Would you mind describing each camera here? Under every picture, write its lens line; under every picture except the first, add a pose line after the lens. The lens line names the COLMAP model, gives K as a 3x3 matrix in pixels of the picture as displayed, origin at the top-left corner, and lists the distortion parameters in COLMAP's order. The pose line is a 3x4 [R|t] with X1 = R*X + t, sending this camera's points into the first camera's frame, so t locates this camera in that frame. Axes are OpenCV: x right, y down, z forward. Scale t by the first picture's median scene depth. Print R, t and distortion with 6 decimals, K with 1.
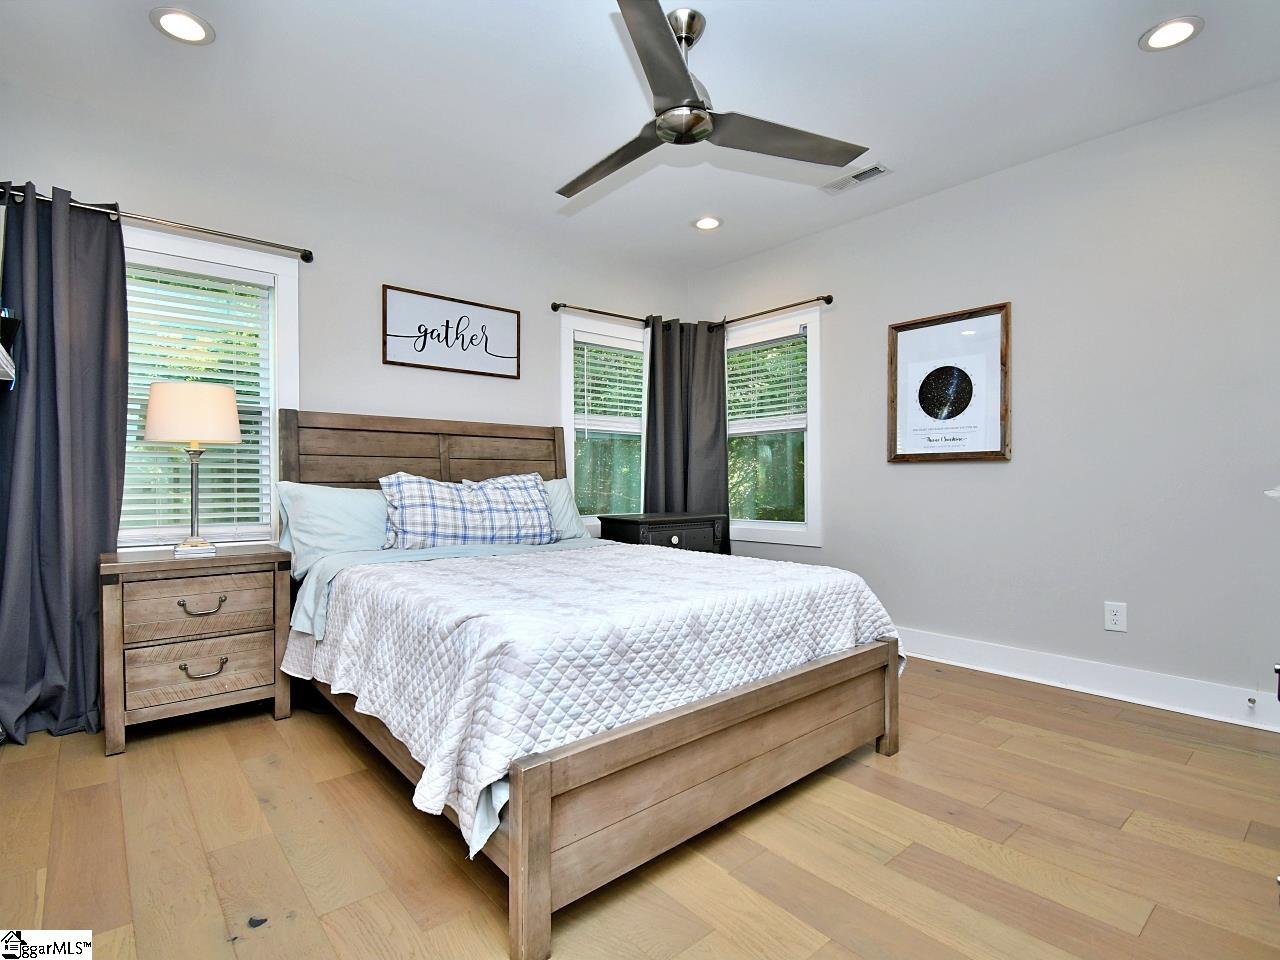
lens RADIAL K [[625.8, 0, 640.0], [0, 625.8, 480.0], [0, 0, 1]] dist [0.020034, -0.027706]
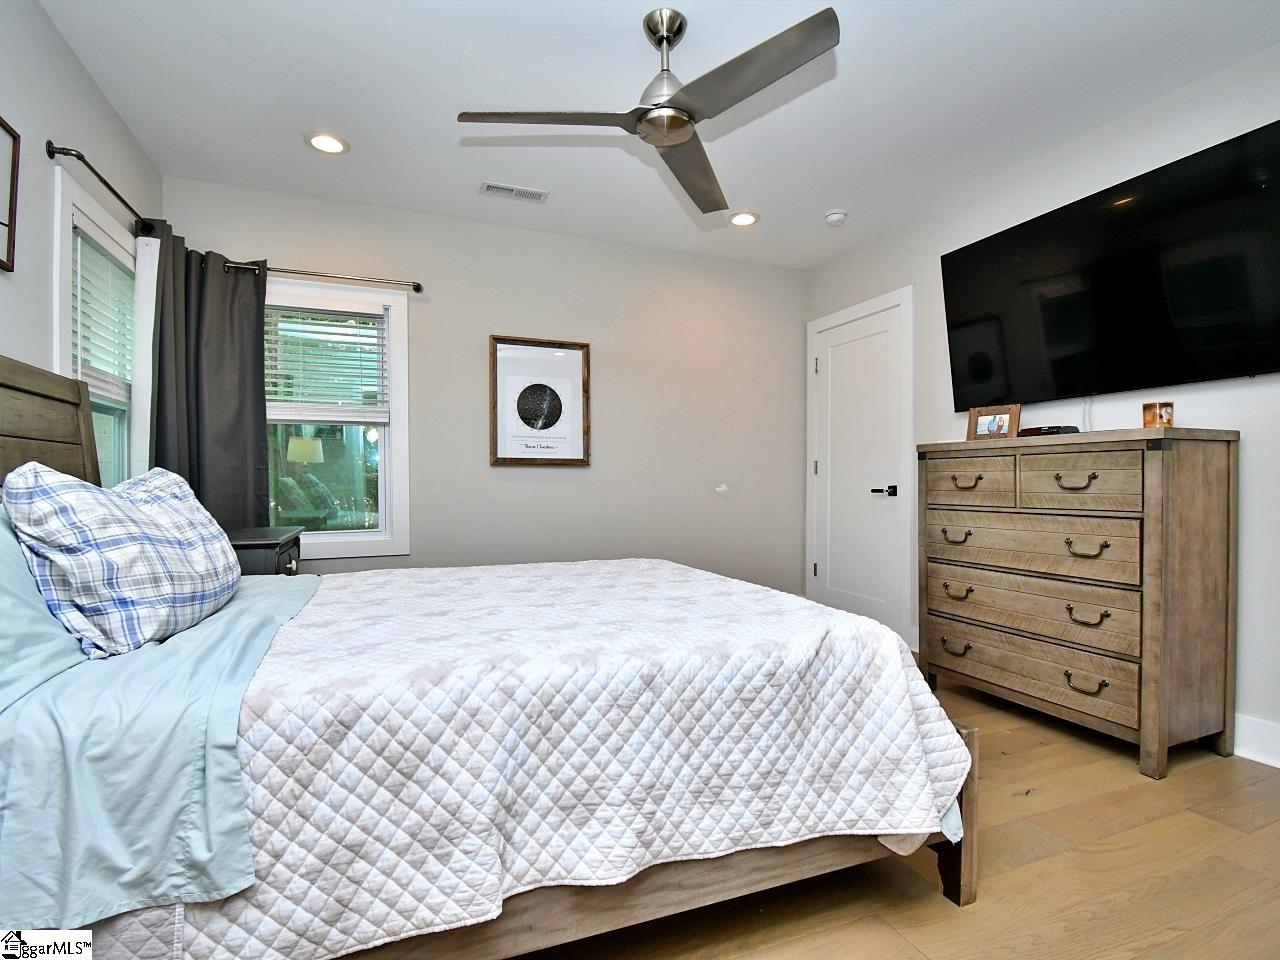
lens RADIAL K [[625.8, 0, 640.0], [0, 625.8, 480.0], [0, 0, 1]] dist [0.020034, -0.027706]
pose [[0.334374, 0.003778, 0.942433, -0.516624], [-0.001130, 0.999993, -0.003608, 0.000603], [-0.942440, 0.000141, 0.334376, 0.416227]]
